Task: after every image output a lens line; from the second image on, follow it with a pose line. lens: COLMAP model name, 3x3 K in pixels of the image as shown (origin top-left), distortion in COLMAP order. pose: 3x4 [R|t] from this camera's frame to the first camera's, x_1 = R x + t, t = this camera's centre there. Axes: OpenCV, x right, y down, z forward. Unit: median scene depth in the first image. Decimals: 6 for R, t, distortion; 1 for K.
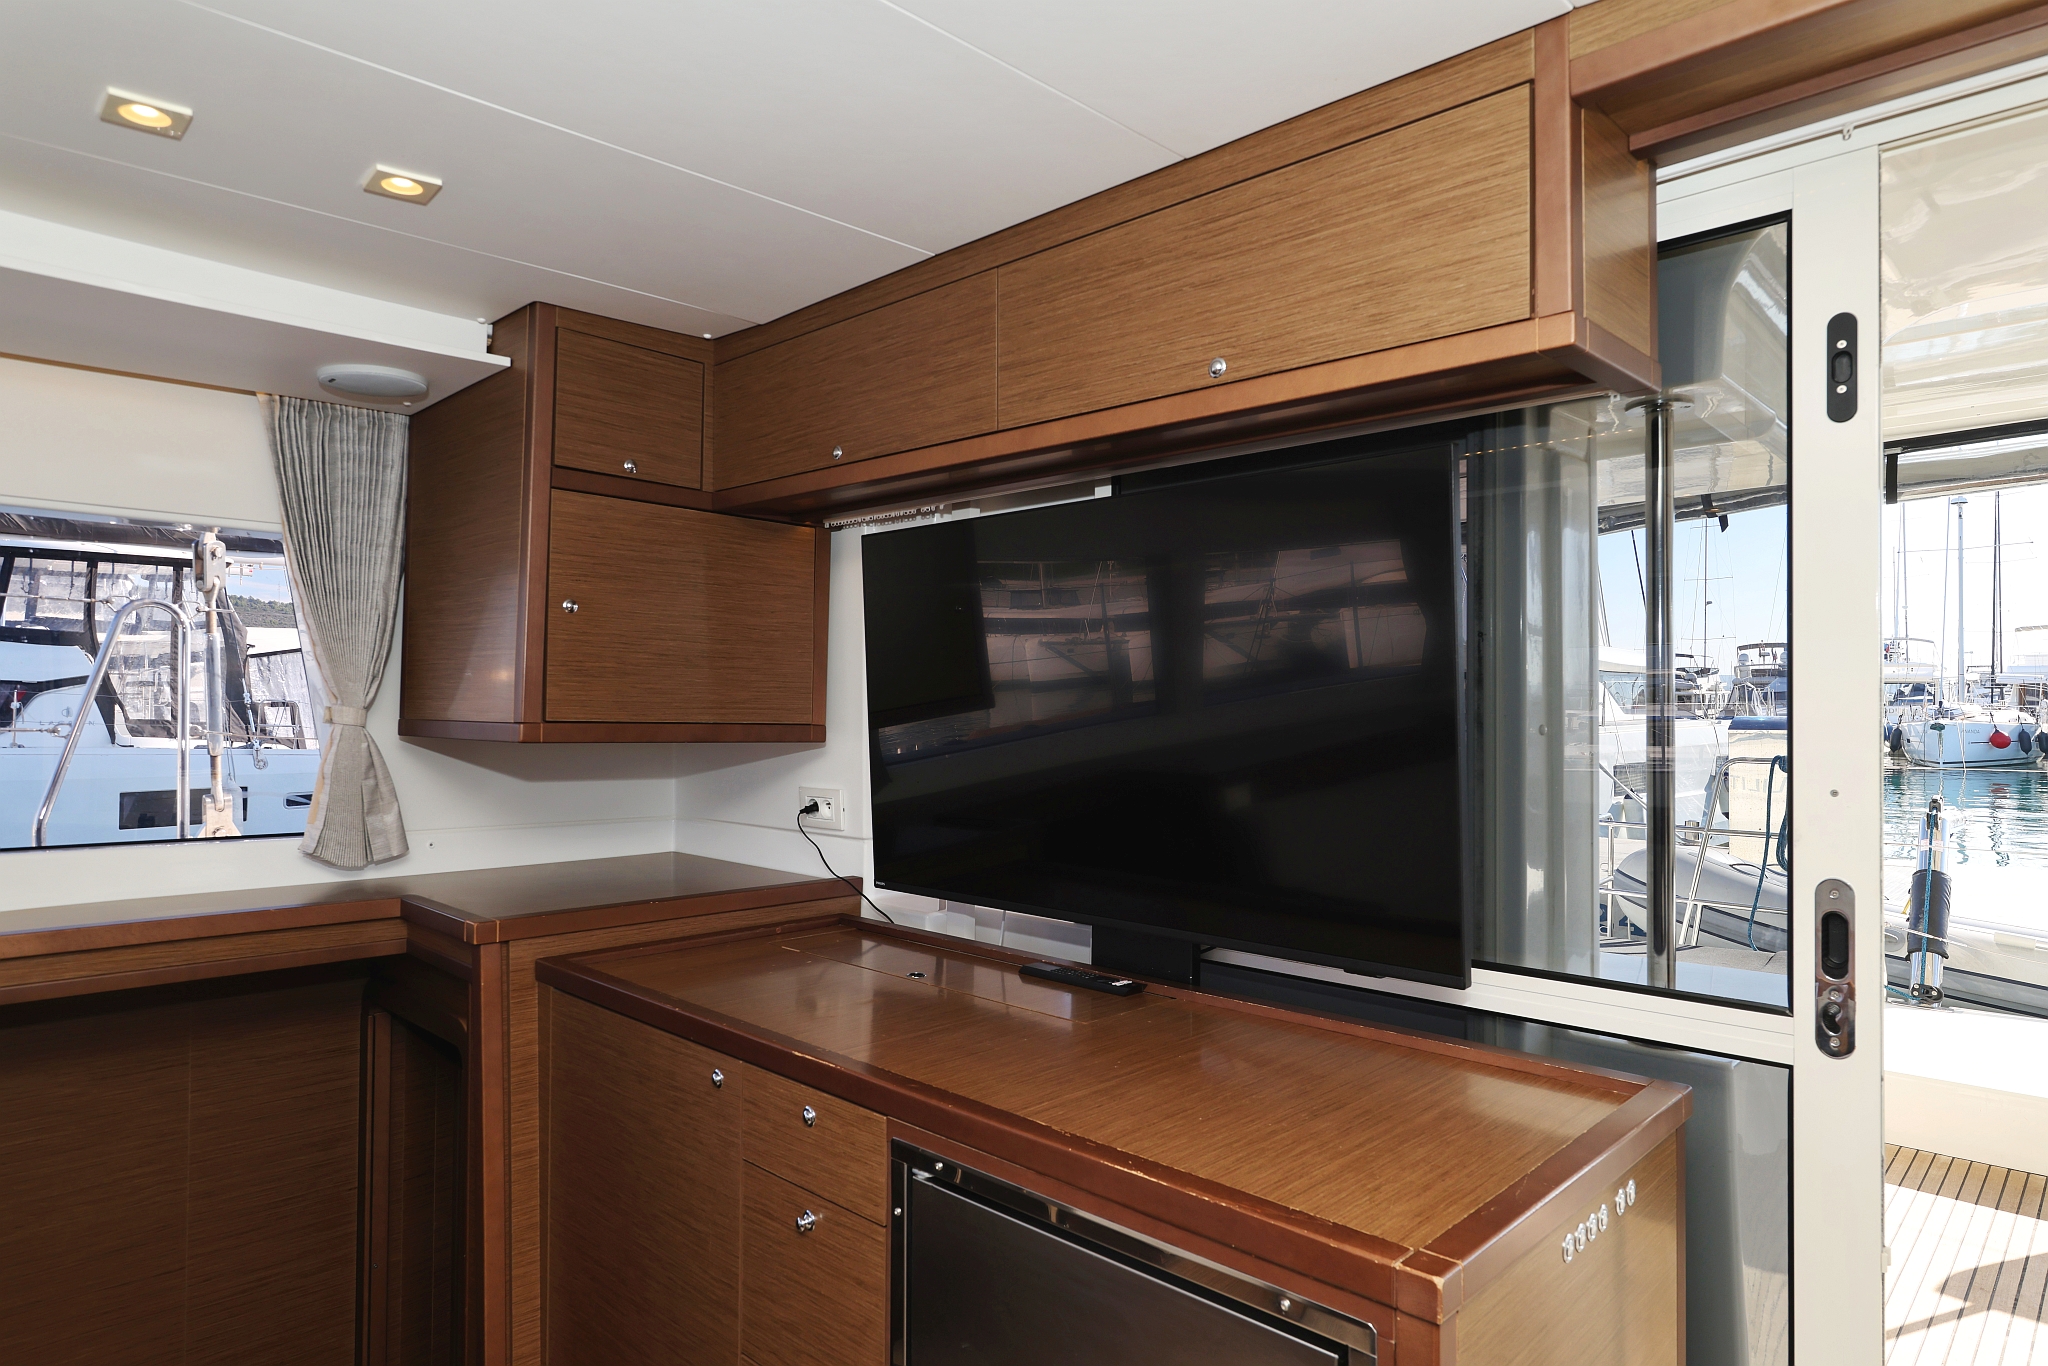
lens RADIAL K [[1194.6, 0, 1032.1], [0, 1194.6, 679.5], [0, 0, 1]] dist [-0.003774, -0.000074]
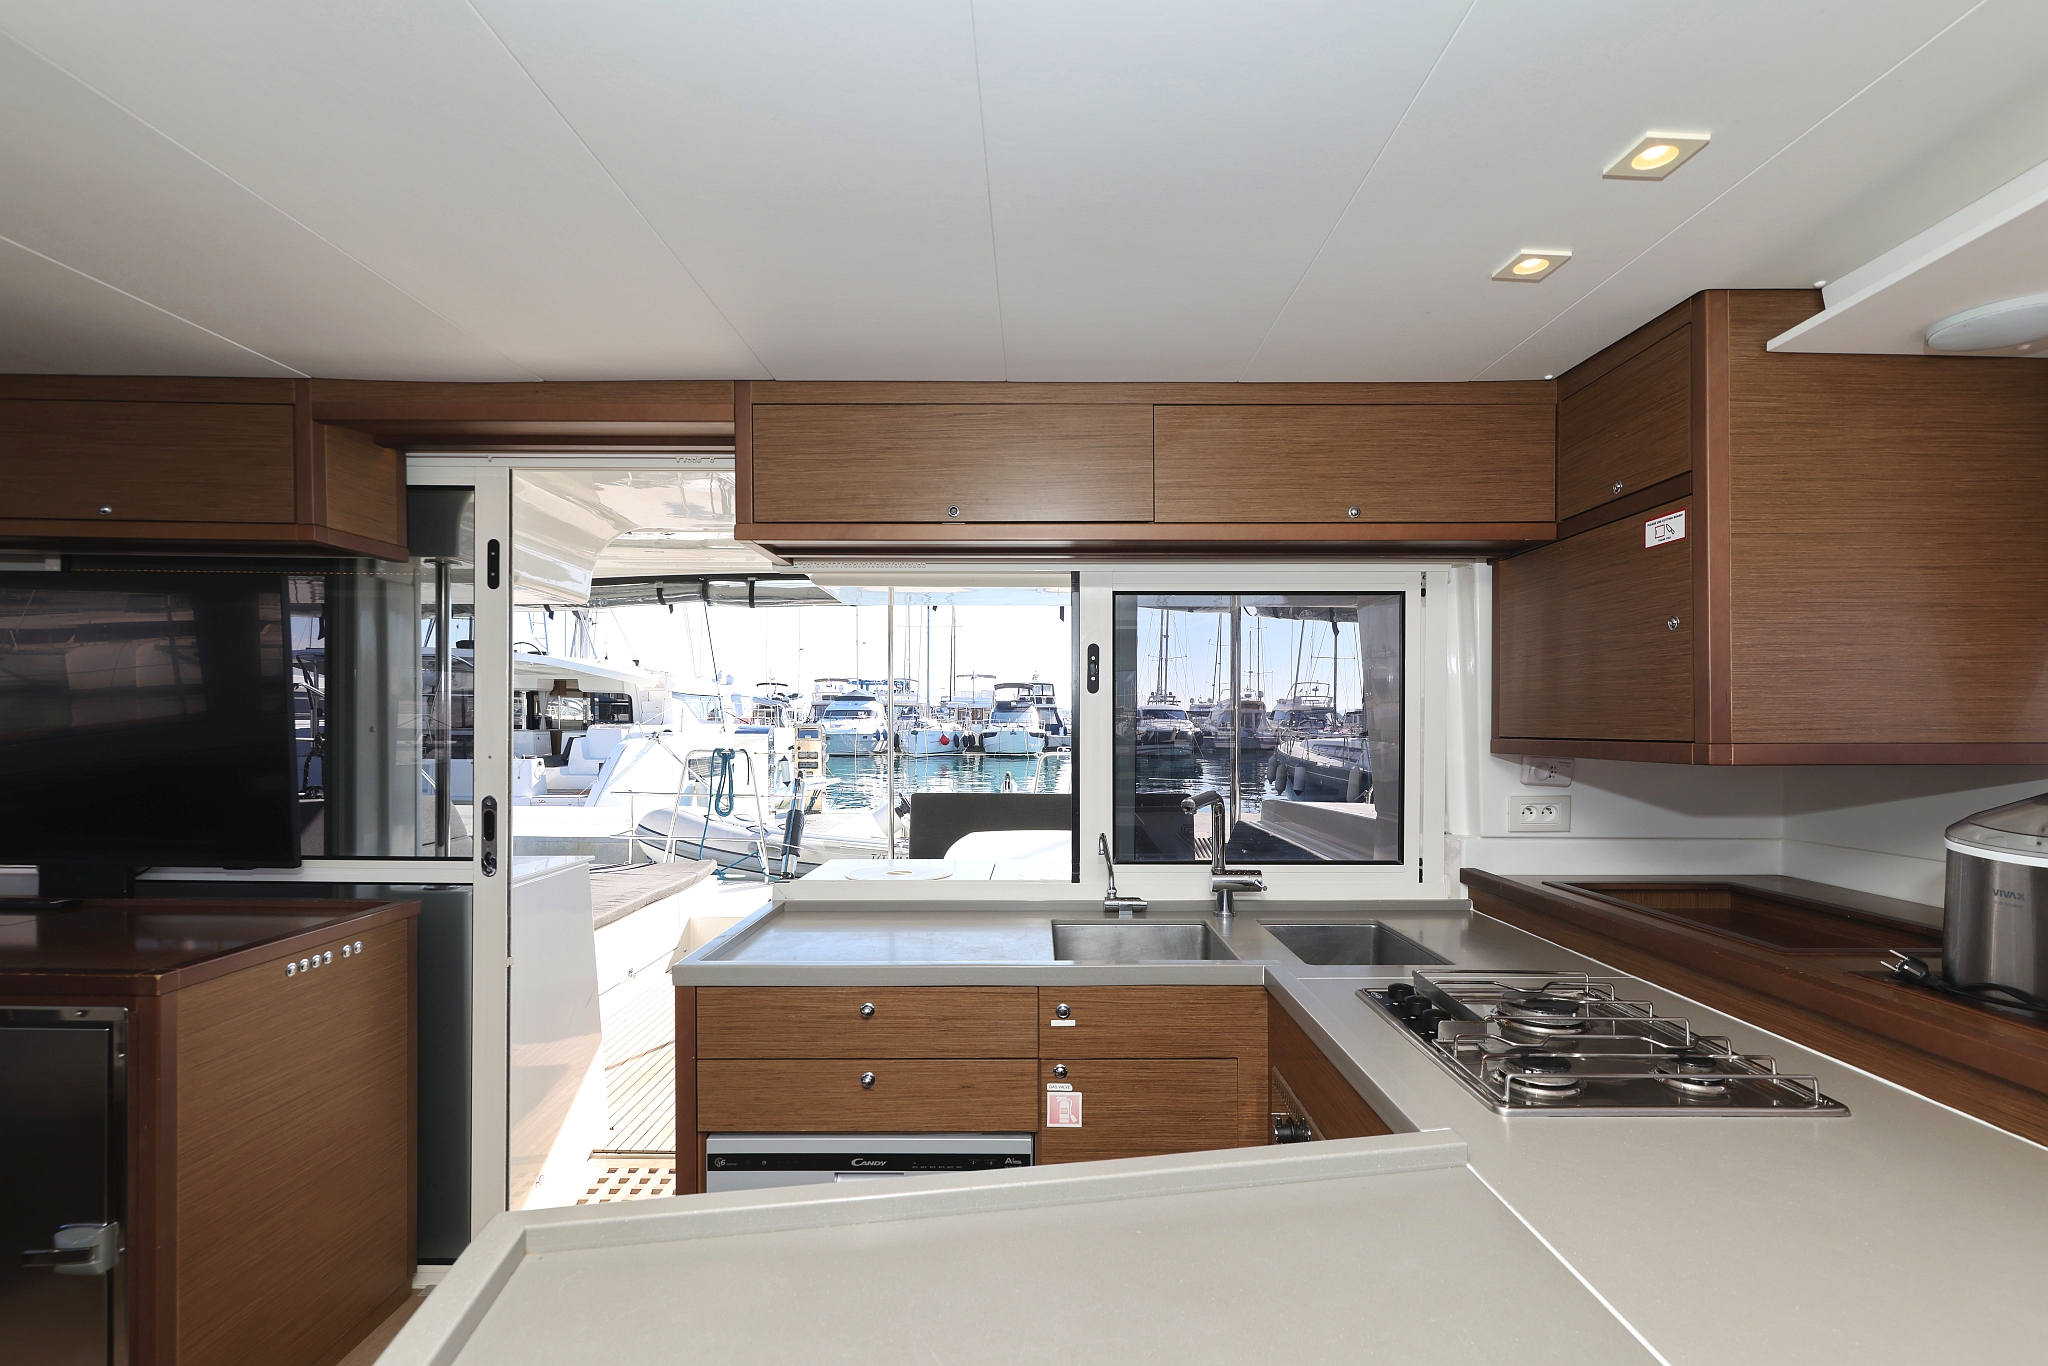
lens RADIAL K [[907.0, 0, 1032.7], [0, 907.0, 727.0], [0, 0, 1]] dist [0.011252, 0.000598]
pose [[0.725418, 0.003255, 0.688301, 0.063097], [-0.025612, 0.999424, 0.022266, -0.006161], [-0.687832, -0.033781, 0.725084, -0.240365]]
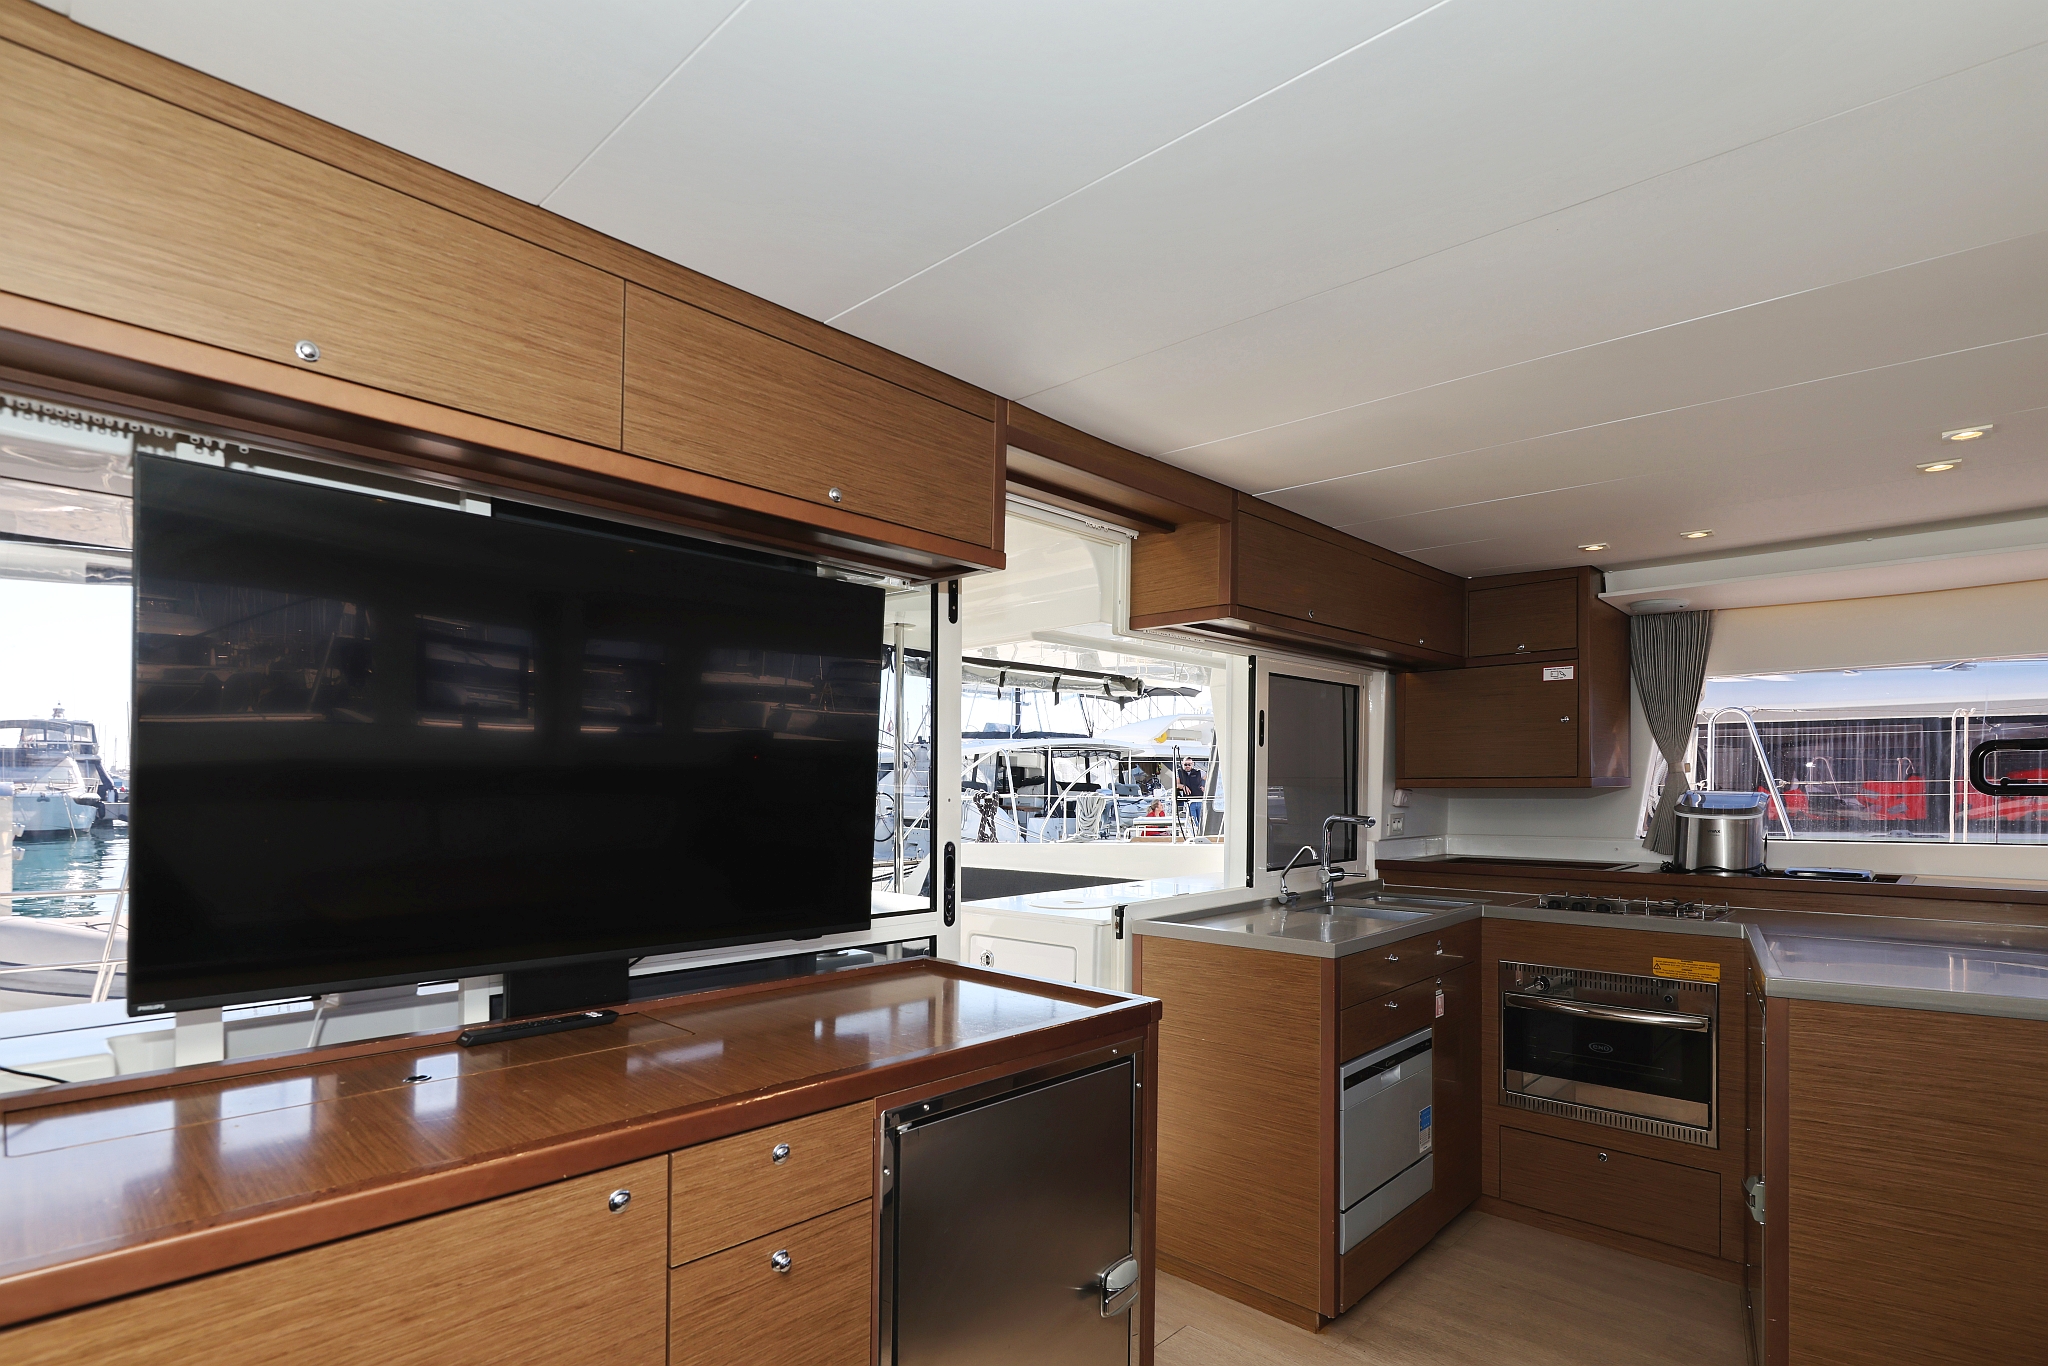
lens RADIAL K [[995.6, 0, 991.5], [0, 995.6, 791.4], [0, 0, 1]] dist [0.011595, -0.000663]
pose [[0.018275, -0.004888, 0.999821, -0.283561], [-0.026620, 0.999631, 0.005373, 0.017996], [-0.999479, -0.026713, 0.018138, 0.234722]]
